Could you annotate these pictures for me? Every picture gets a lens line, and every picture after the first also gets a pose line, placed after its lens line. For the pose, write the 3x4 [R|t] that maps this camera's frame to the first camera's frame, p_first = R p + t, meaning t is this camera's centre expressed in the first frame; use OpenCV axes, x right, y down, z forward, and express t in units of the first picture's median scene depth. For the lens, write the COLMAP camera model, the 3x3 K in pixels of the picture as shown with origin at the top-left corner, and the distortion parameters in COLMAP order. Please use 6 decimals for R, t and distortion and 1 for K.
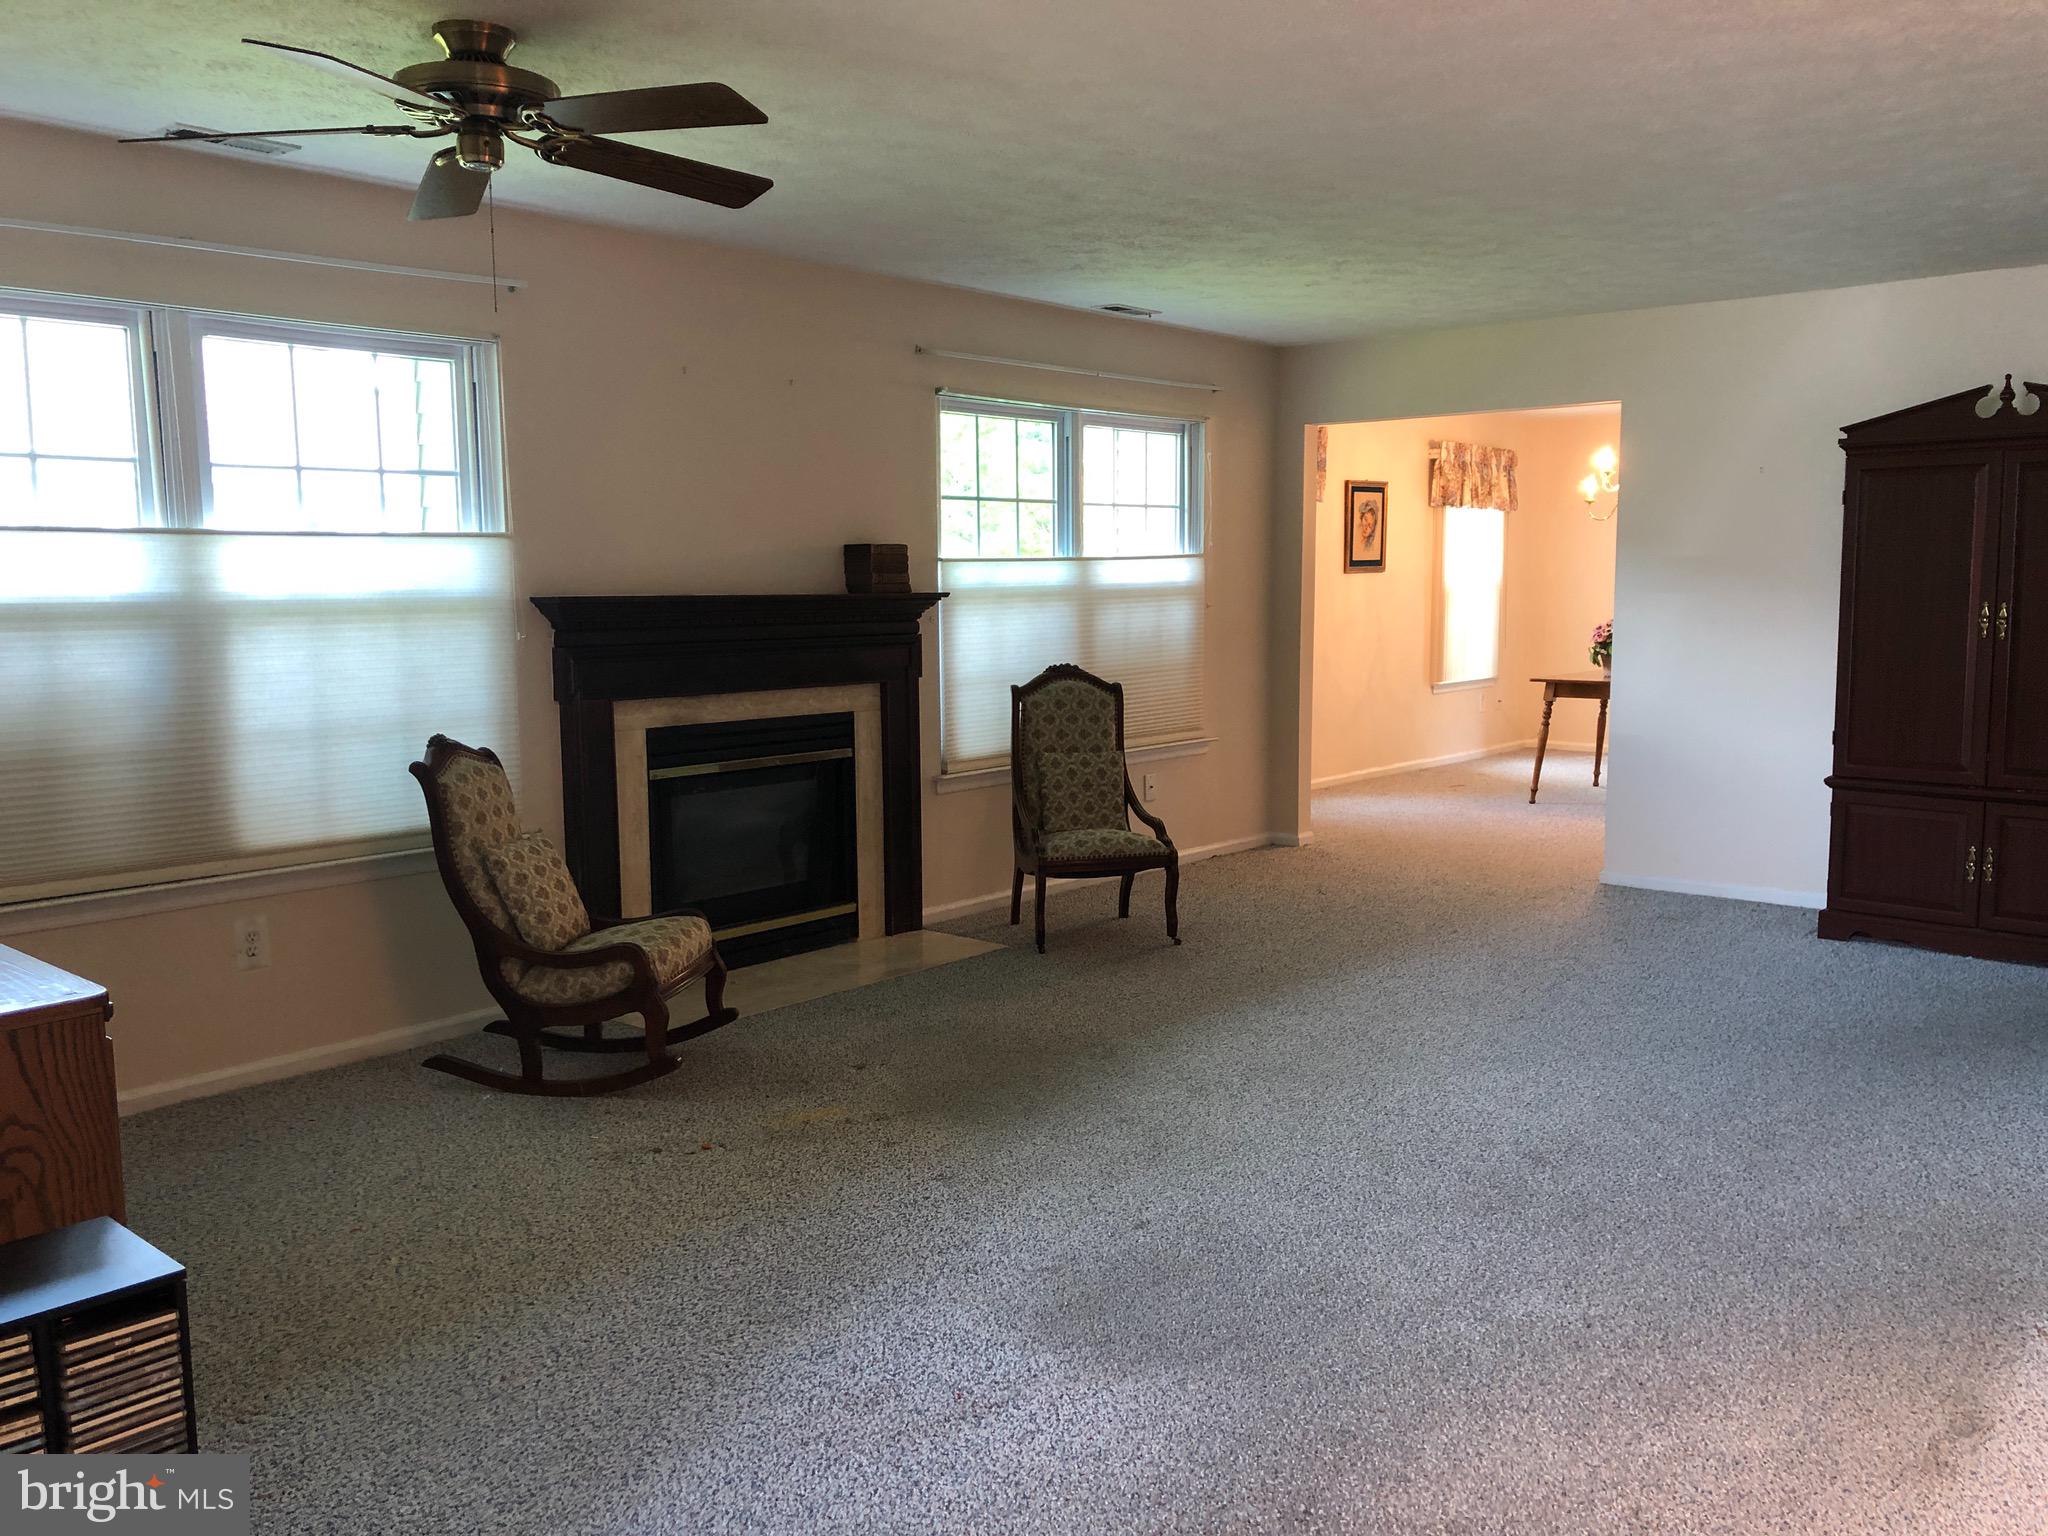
lens RADIAL K [[1672.3, 0, 1039.2], [0, 1672.3, 768.3], [0, 0, 1]] dist [0.053214, -0.062827]
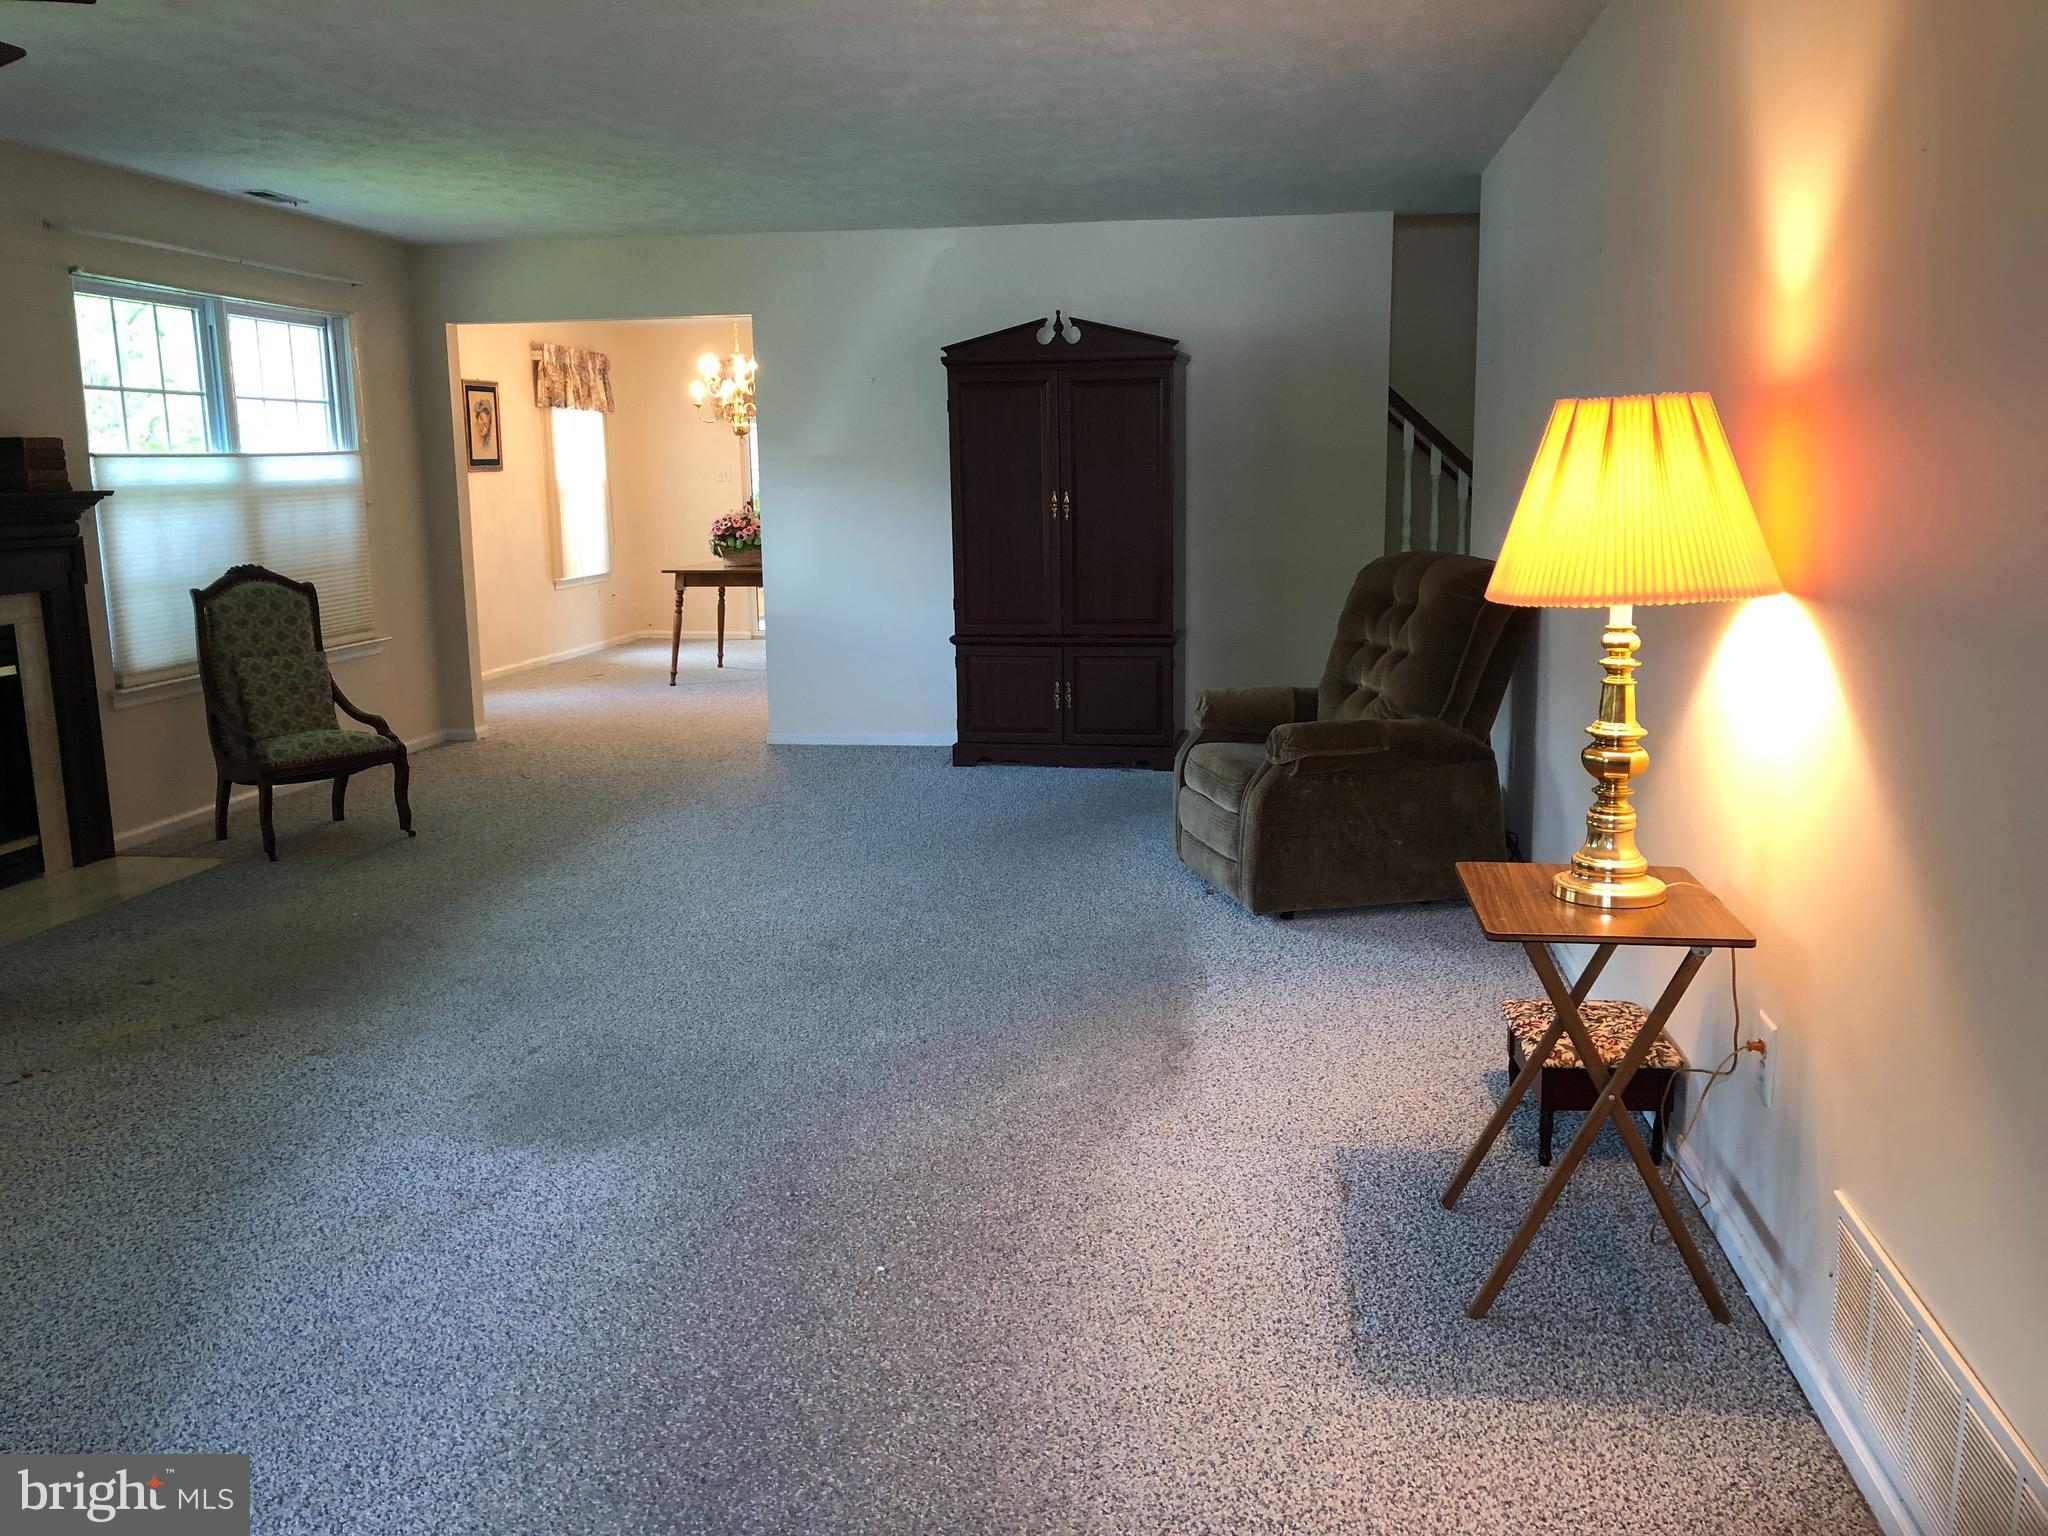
lens RADIAL K [[1672.3, 0, 1034.6], [0, 1672.3, 758.4], [0, 0, 1]] dist [0.053214, -0.062827]
pose [[0.846840, -0.097092, 0.522910, -0.131409], [0.070763, 0.995023, 0.070153, 0.013390], [-0.527118, -0.022405, 0.849496, -0.073372]]
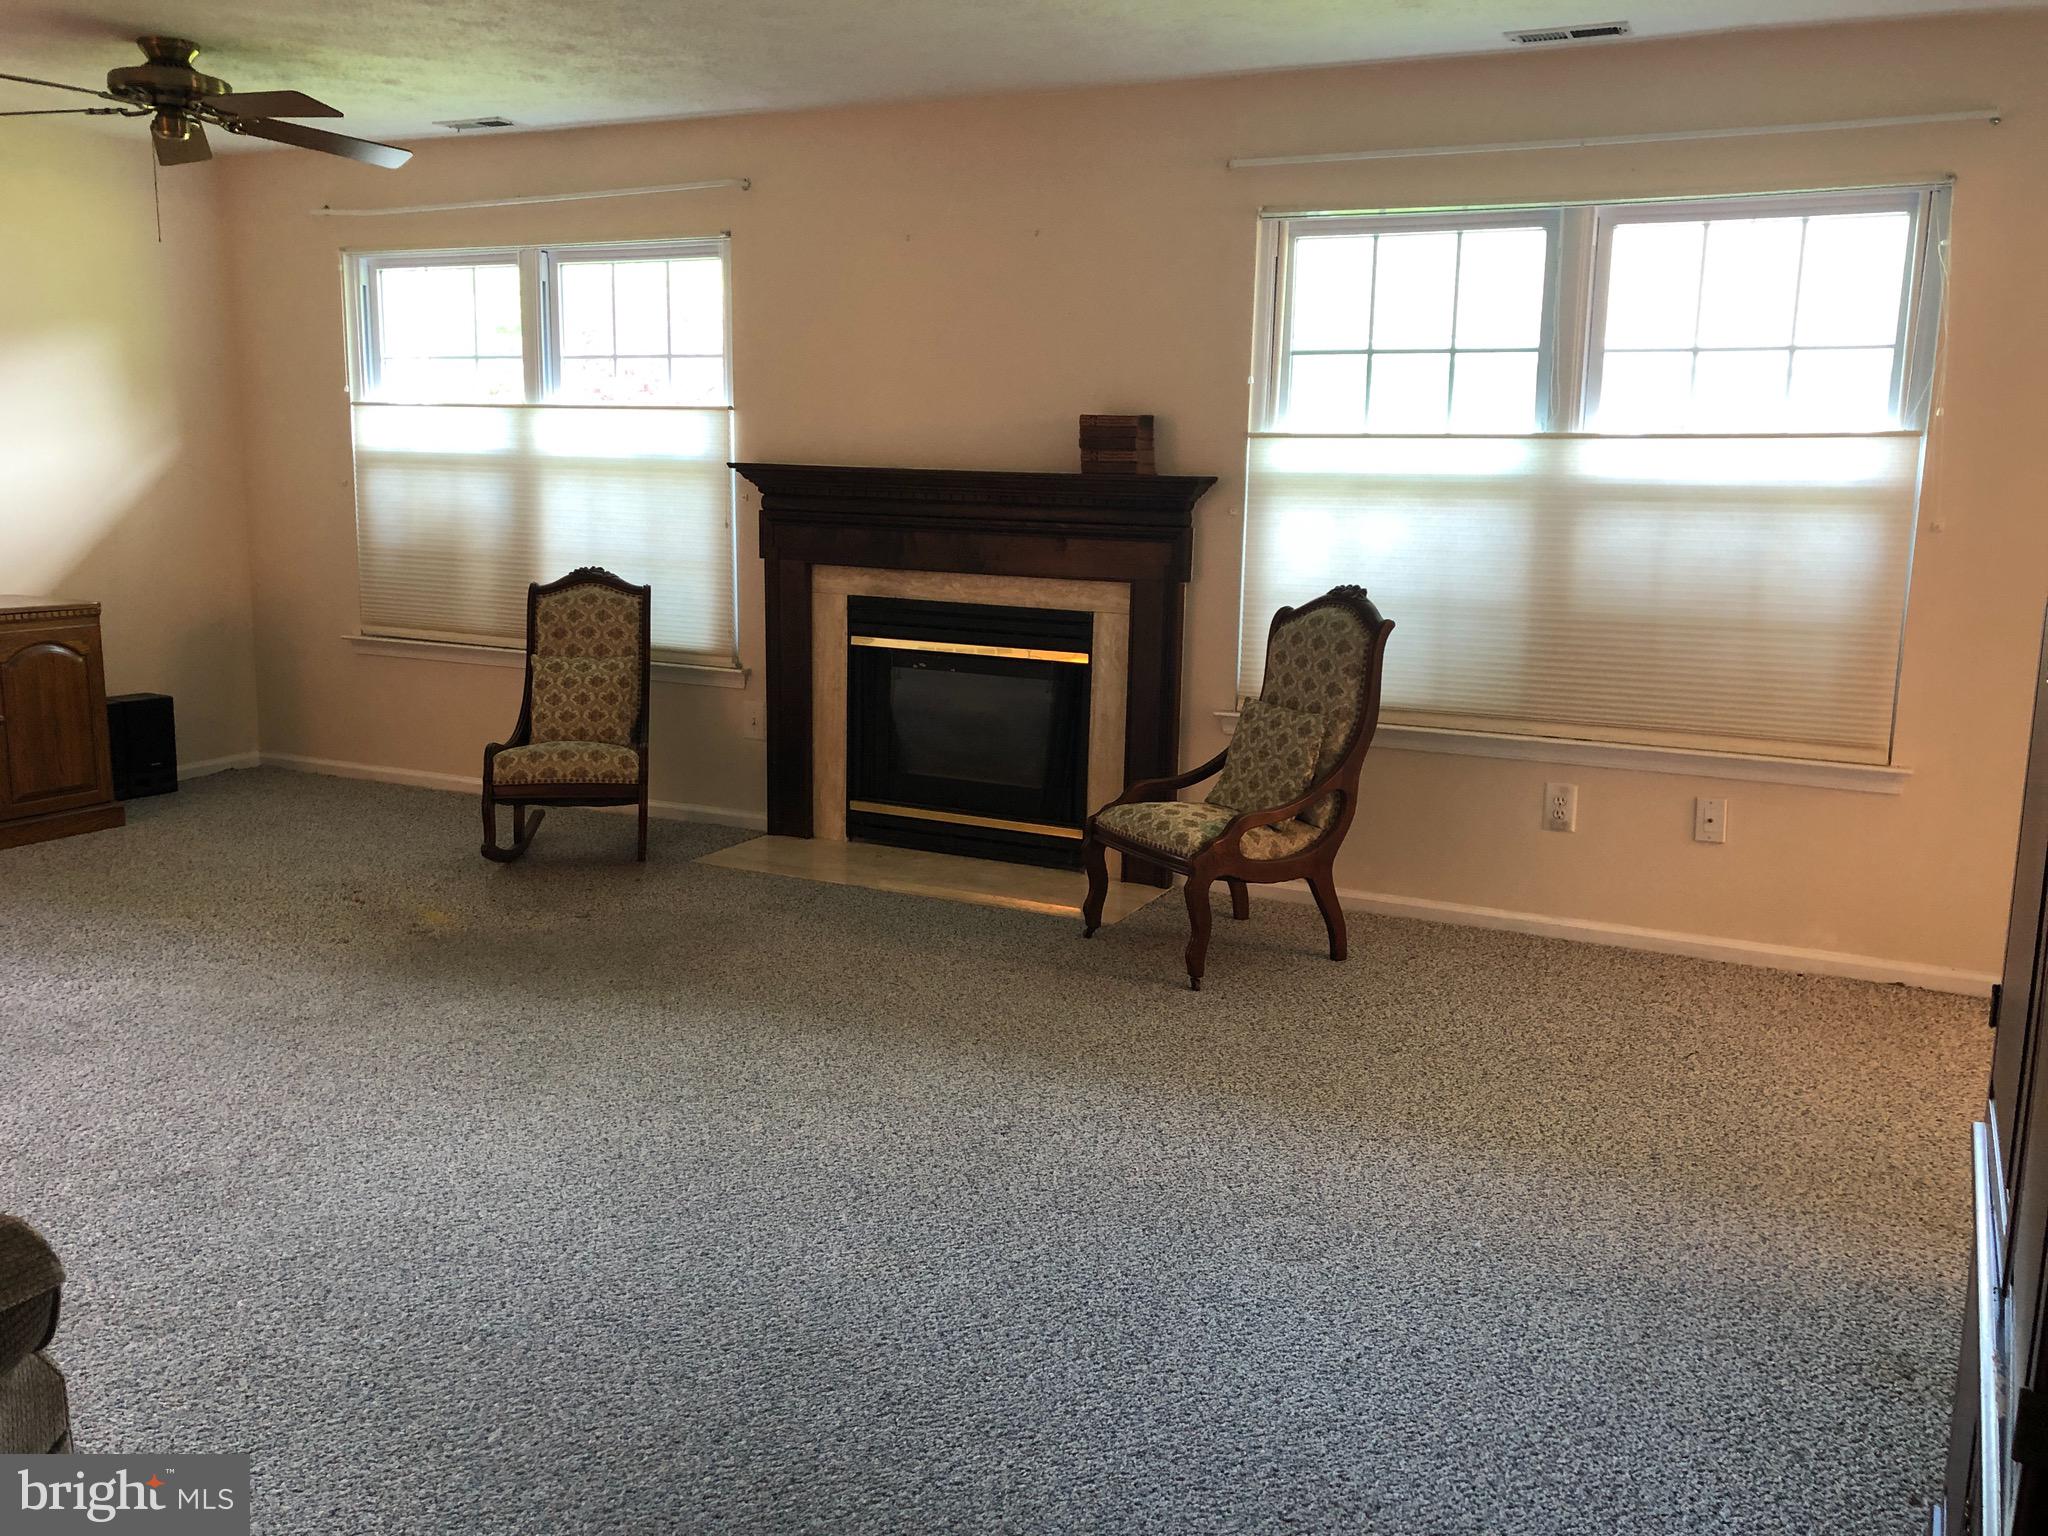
lens RADIAL K [[1672.3, 0, 1035.9], [0, 1672.3, 747.4], [0, 0, 1]] dist [0.053214, -0.062827]
pose [[0.261980, 0.173849, -0.949286, 0.725103], [-0.136330, 0.980444, 0.141931, -0.085099], [0.955396, 0.092233, 0.280557, 0.748442]]
